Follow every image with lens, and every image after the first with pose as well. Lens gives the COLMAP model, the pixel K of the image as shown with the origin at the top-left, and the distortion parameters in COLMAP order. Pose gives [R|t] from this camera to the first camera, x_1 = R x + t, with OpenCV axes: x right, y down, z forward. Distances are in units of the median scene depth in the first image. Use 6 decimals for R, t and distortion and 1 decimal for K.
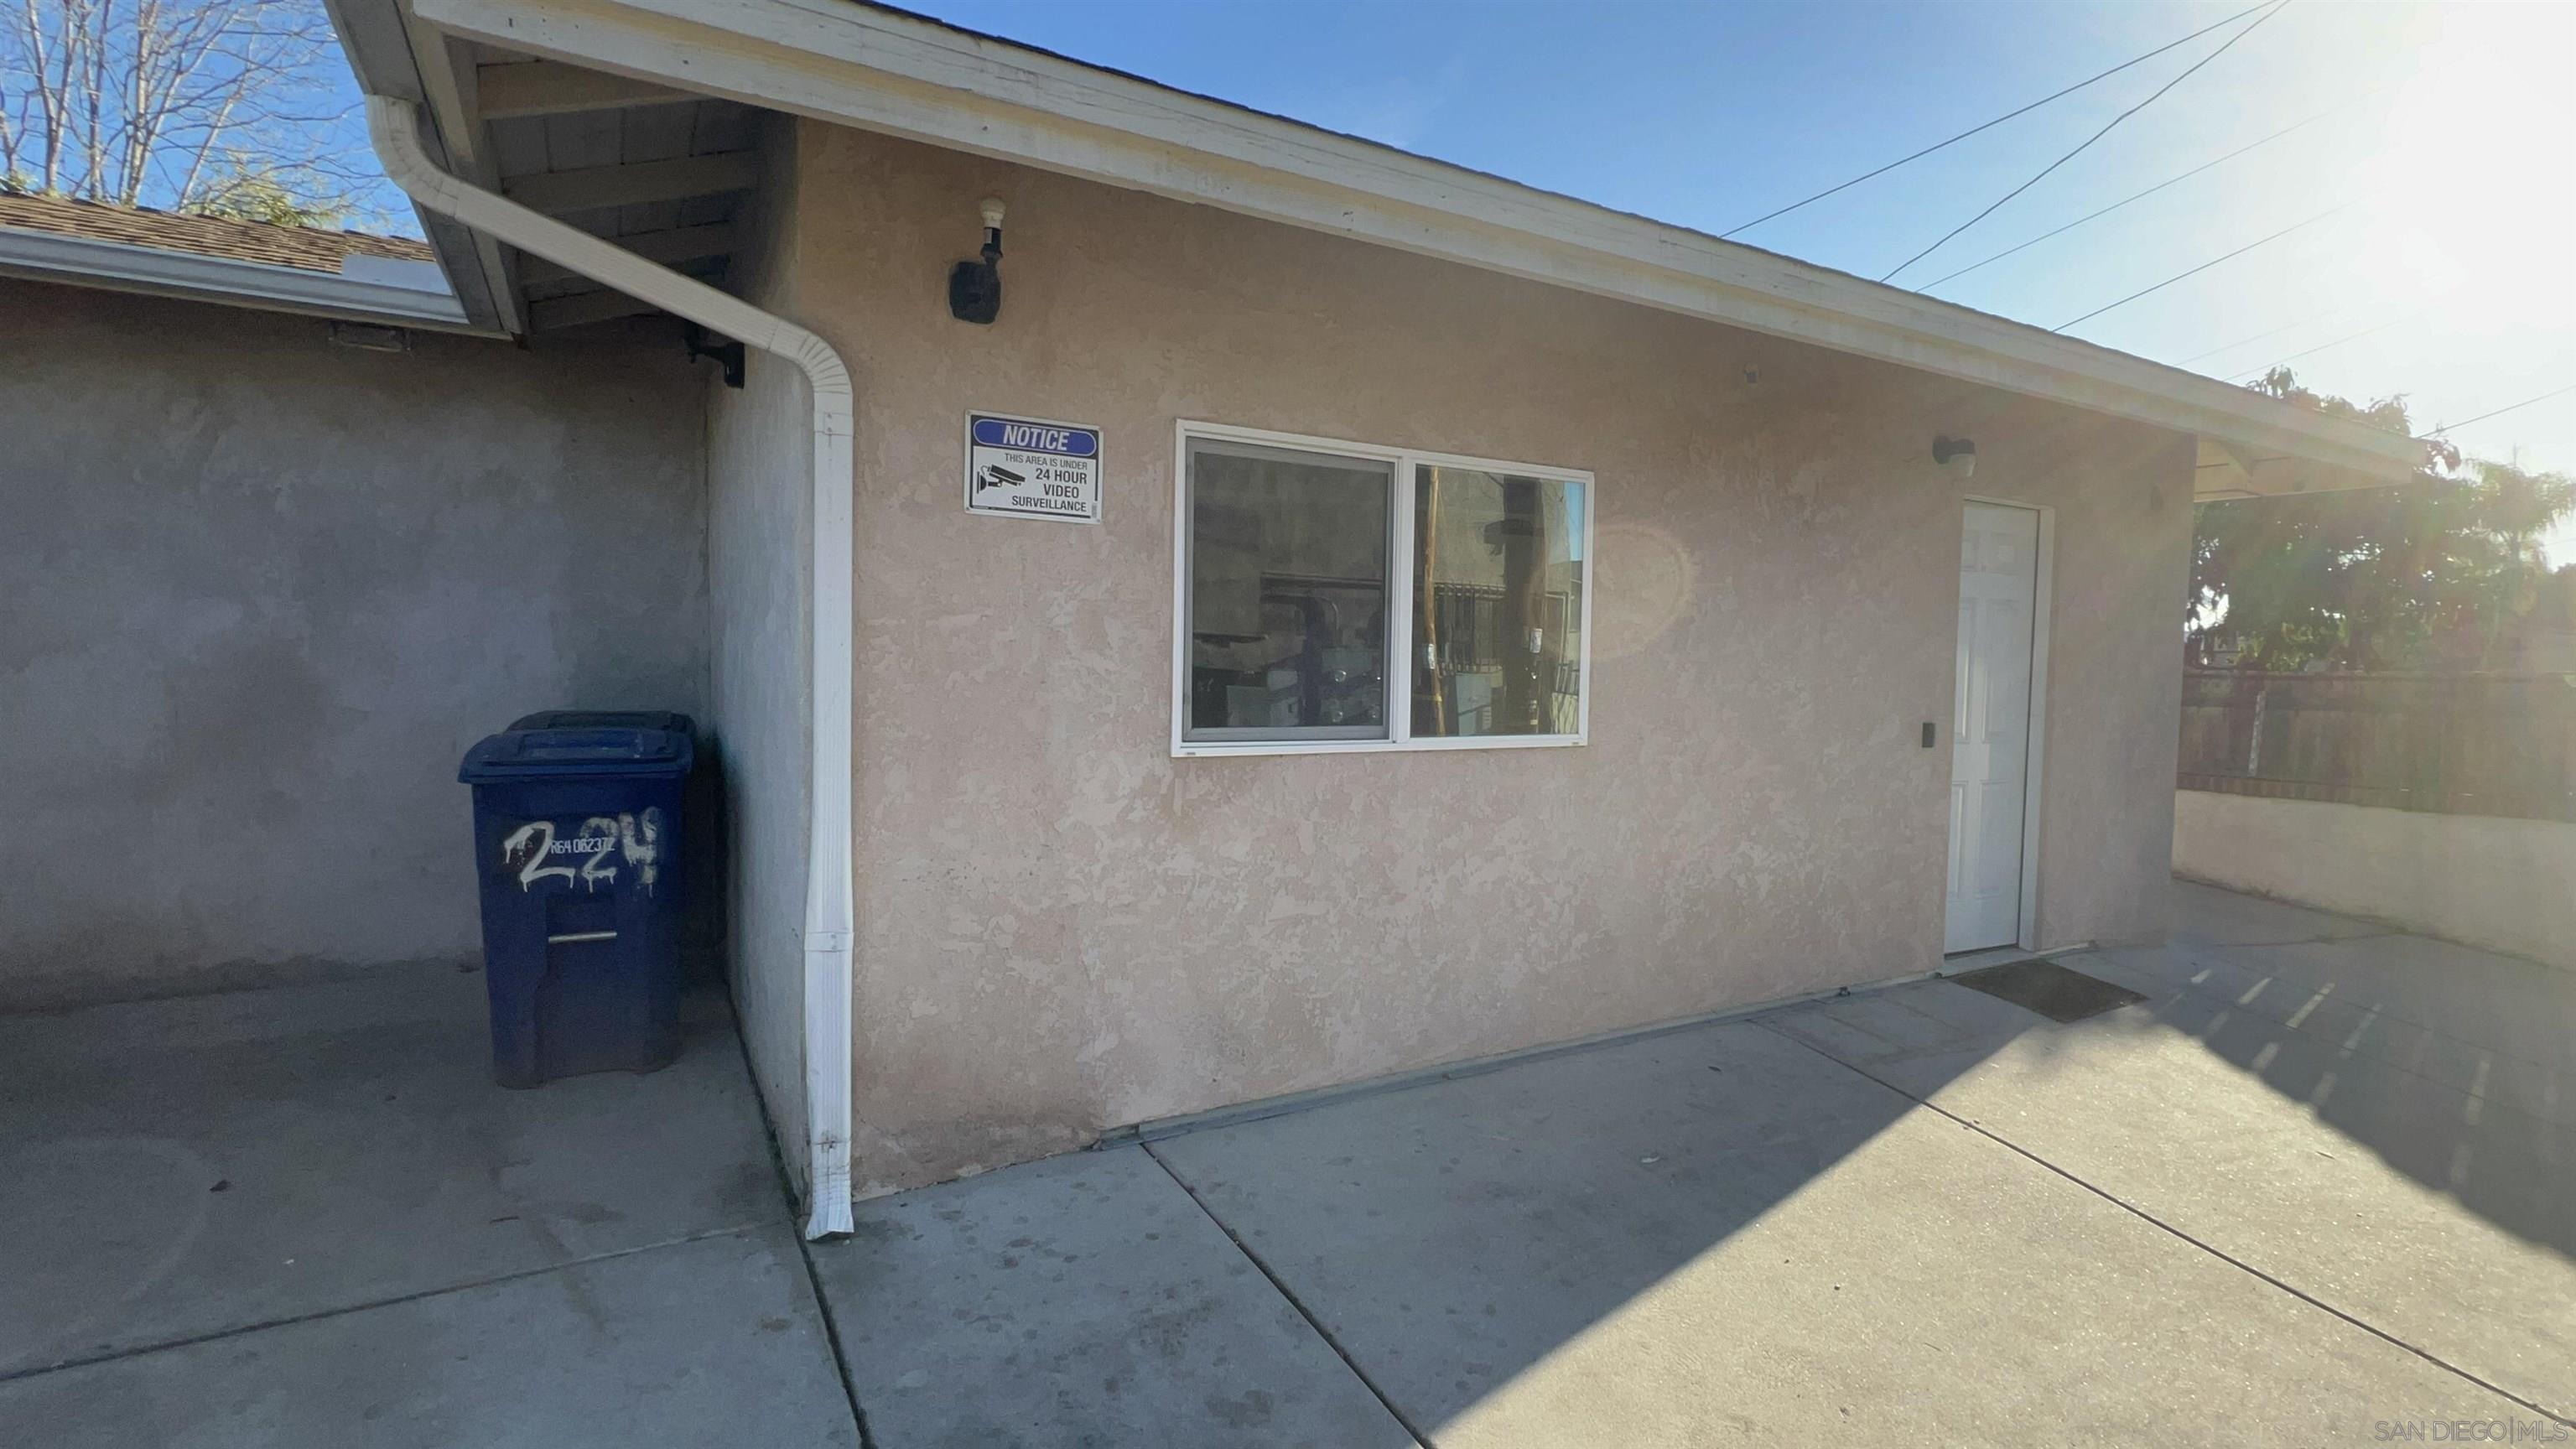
lens RADIAL K [[1182.9, 0, 1285.3], [0, 1182.9, 723.2], [0, 0, 1]] dist [-0.002673, 0.001043]
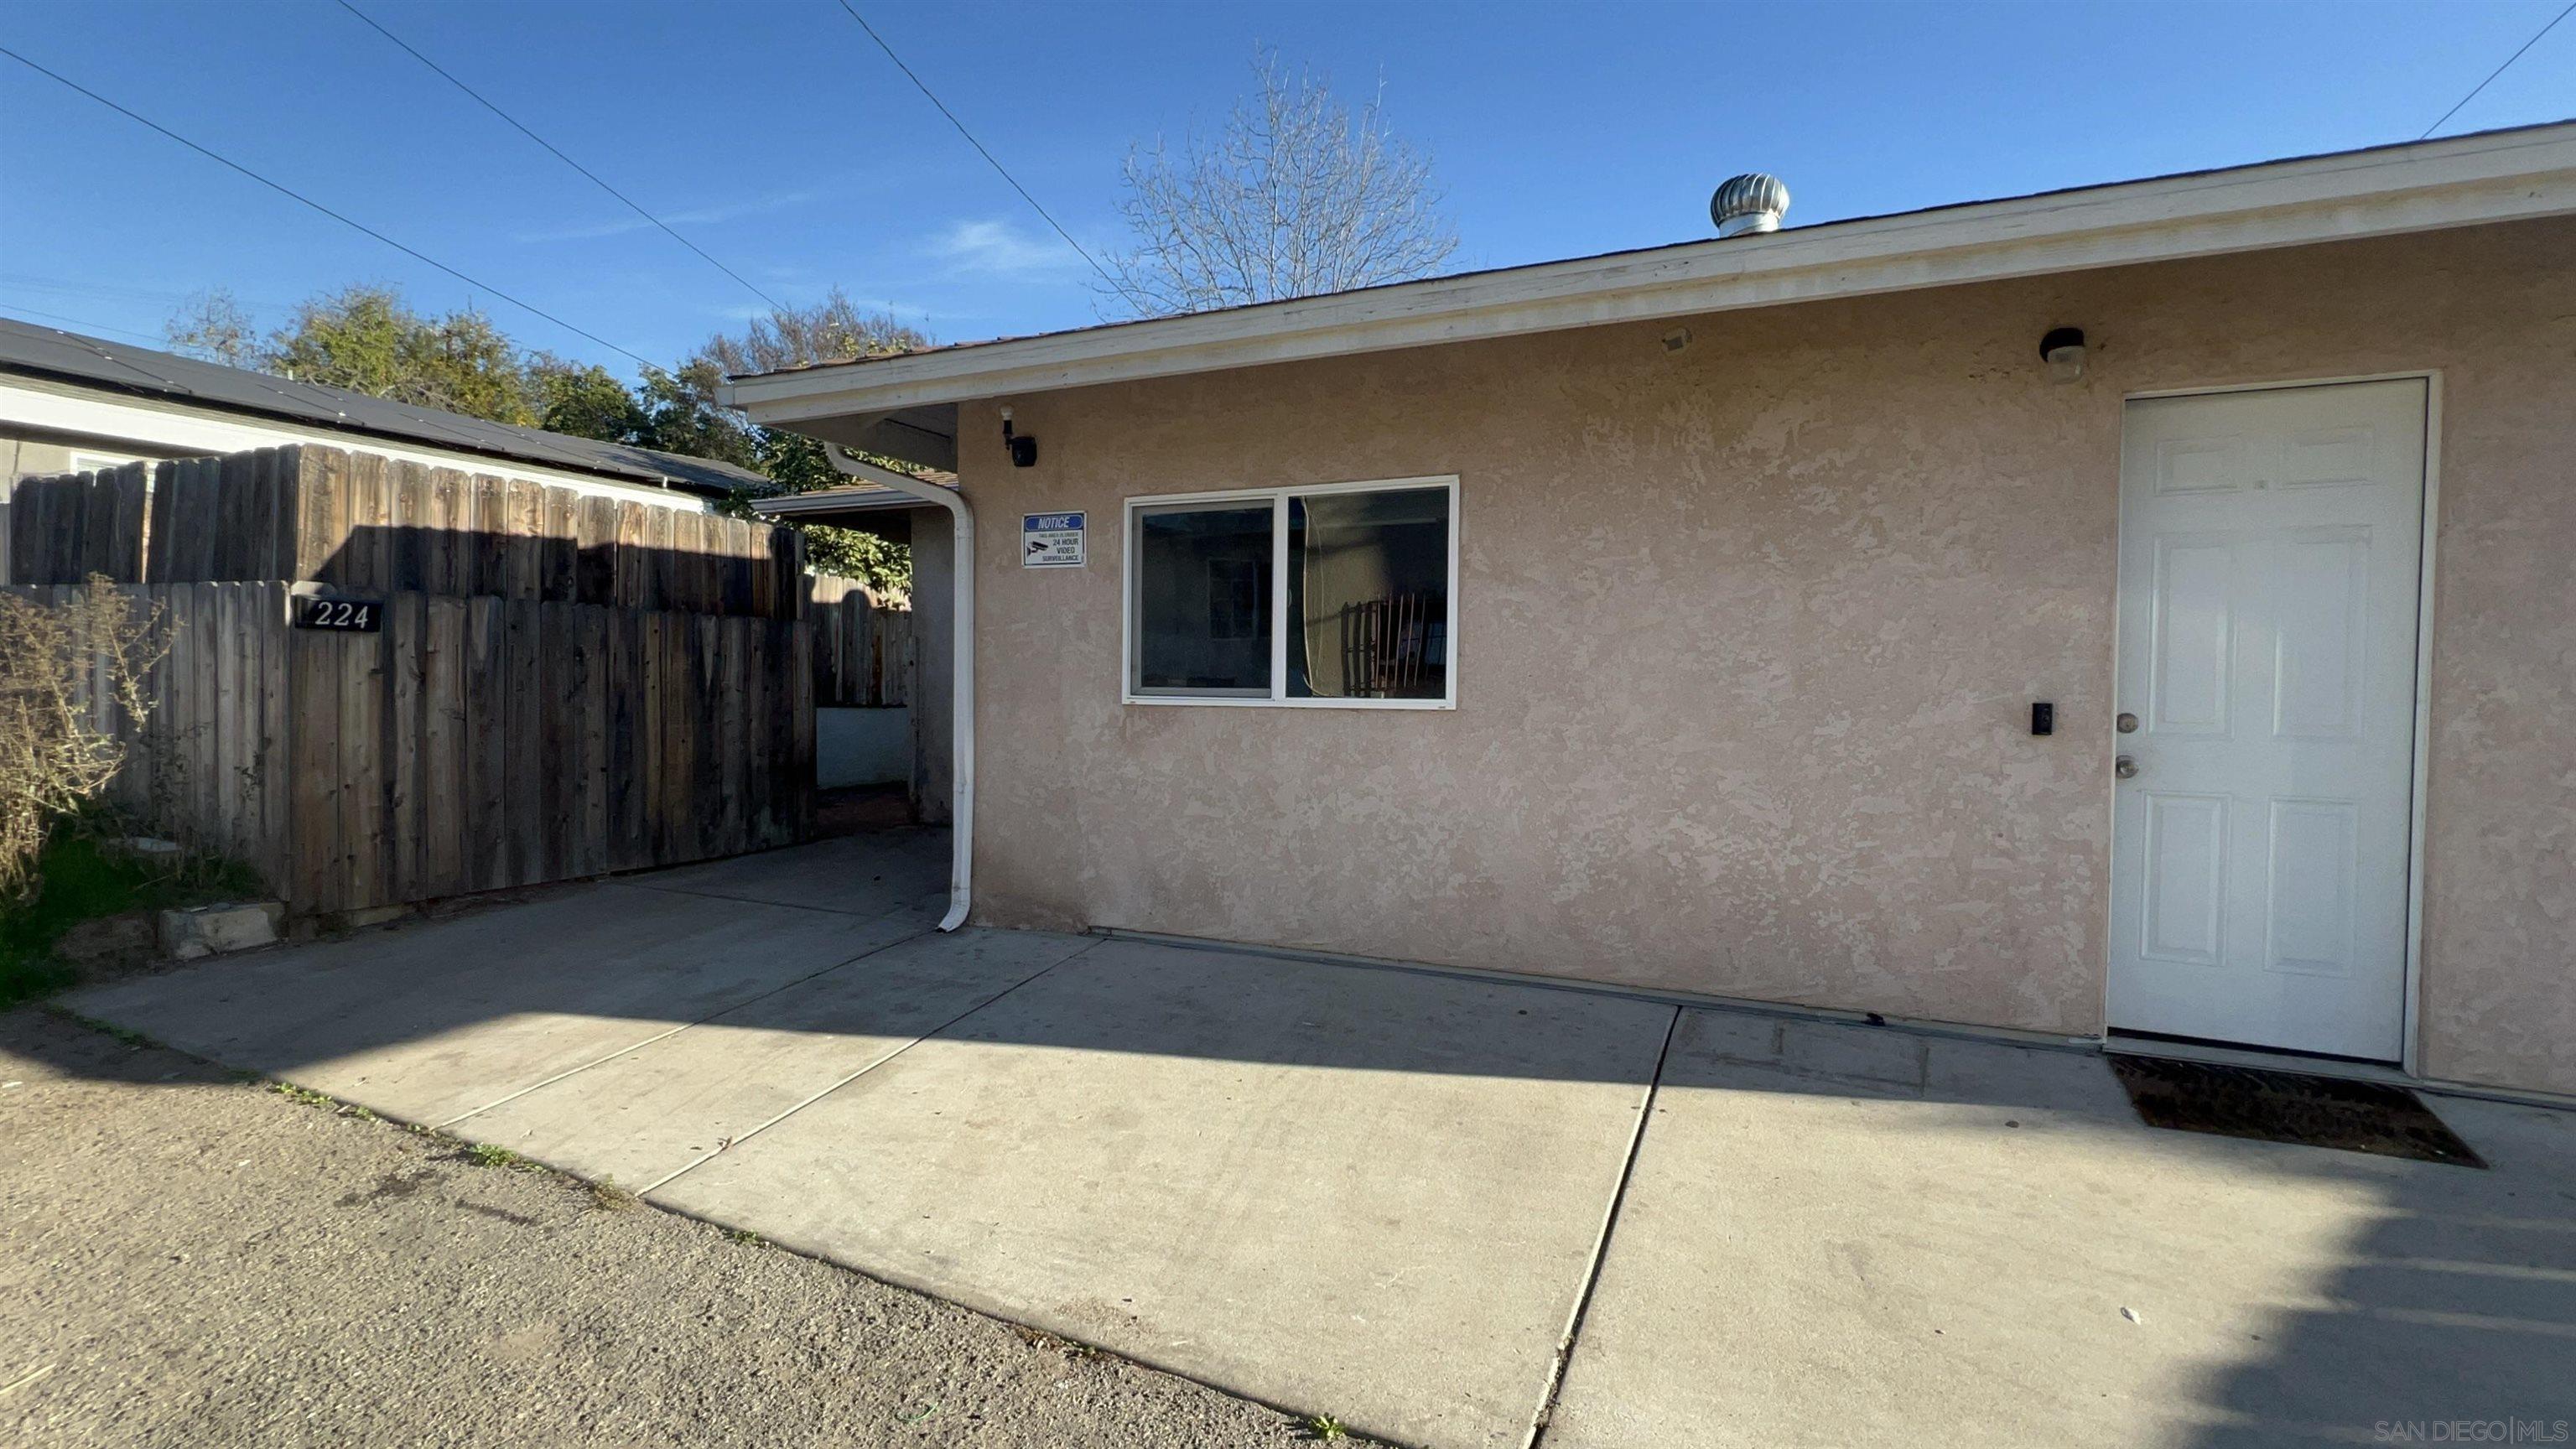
lens RADIAL K [[1182.9, 0, 1282.3], [0, 1182.9, 722.2], [0, 0, 1]] dist [-0.002673, 0.001043]
pose [[0.577867, 0.009456, -0.816076, 1.317719], [-0.045417, 0.998756, -0.020587, 0.075078], [0.814866, 0.048960, 0.577578, 0.232227]]
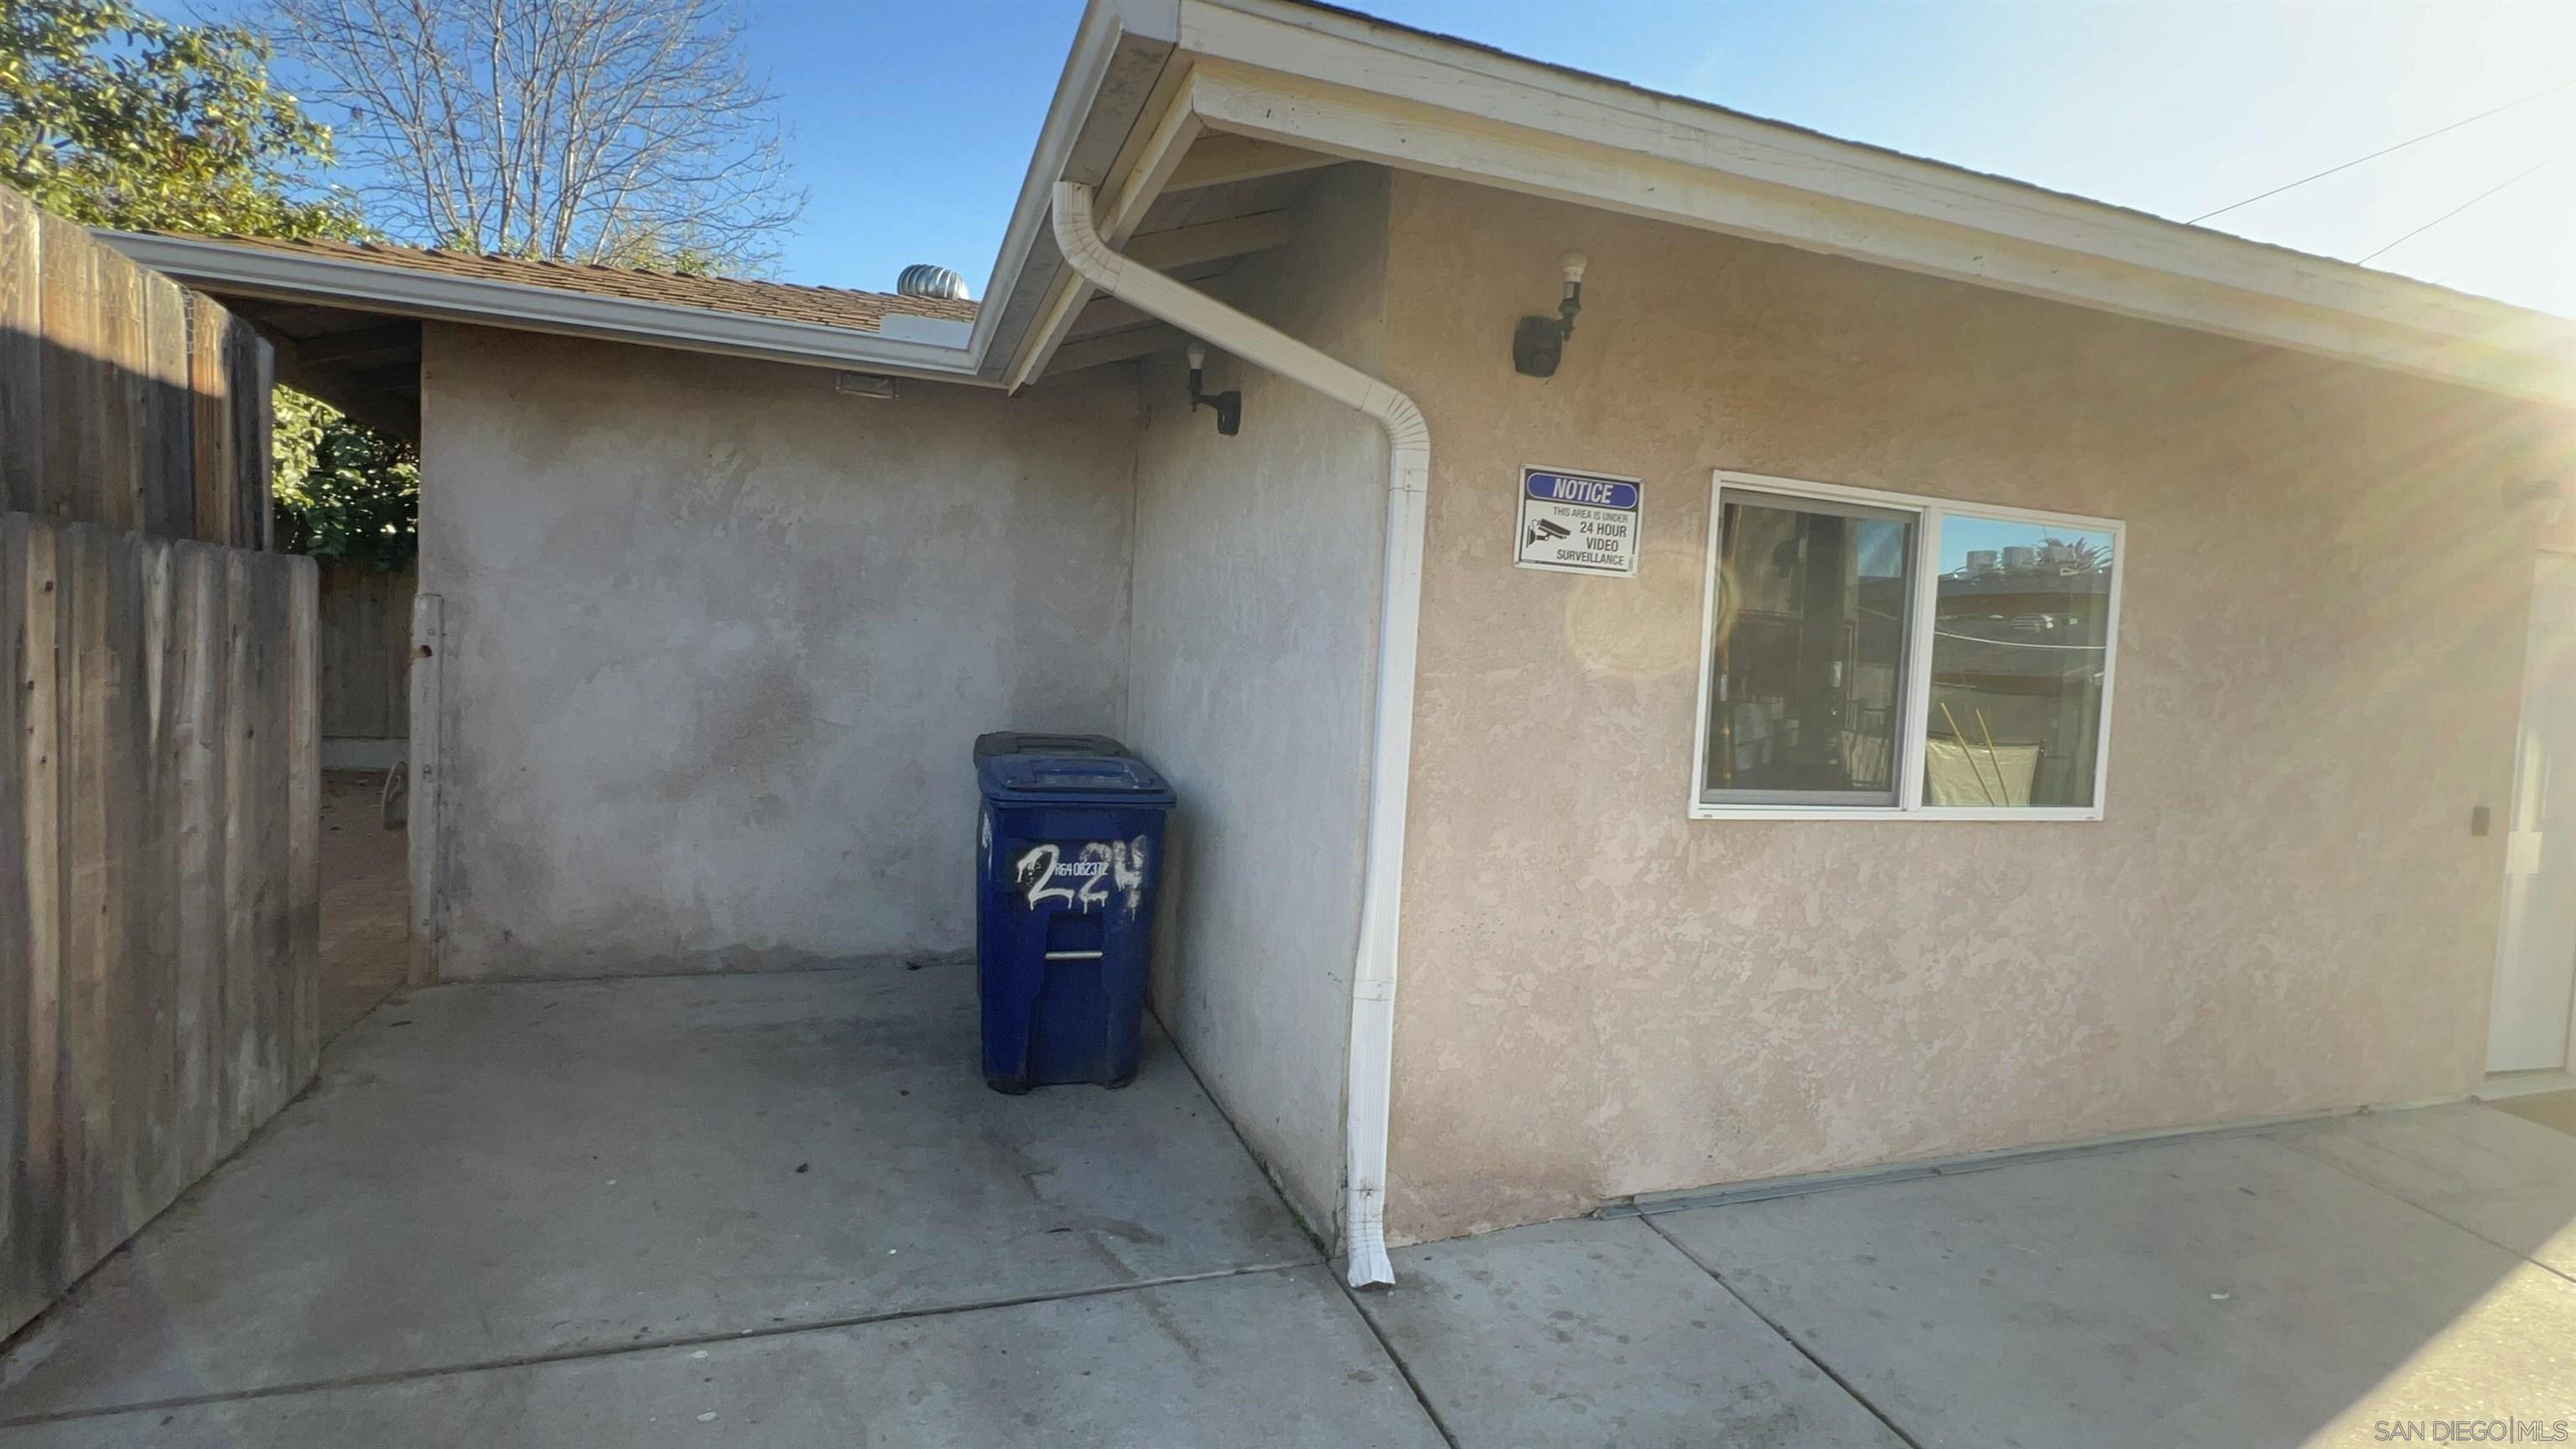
lens RADIAL K [[1182.9, 0, 1287.1], [0, 1182.9, 724.2], [0, 0, 1]] dist [-0.002673, 0.001043]
pose [[0.983348, 0.039248, -0.177445, -0.242876], [-0.041413, 0.999106, -0.008513, -0.025651], [0.176953, 0.015720, 0.984094, -0.008782]]
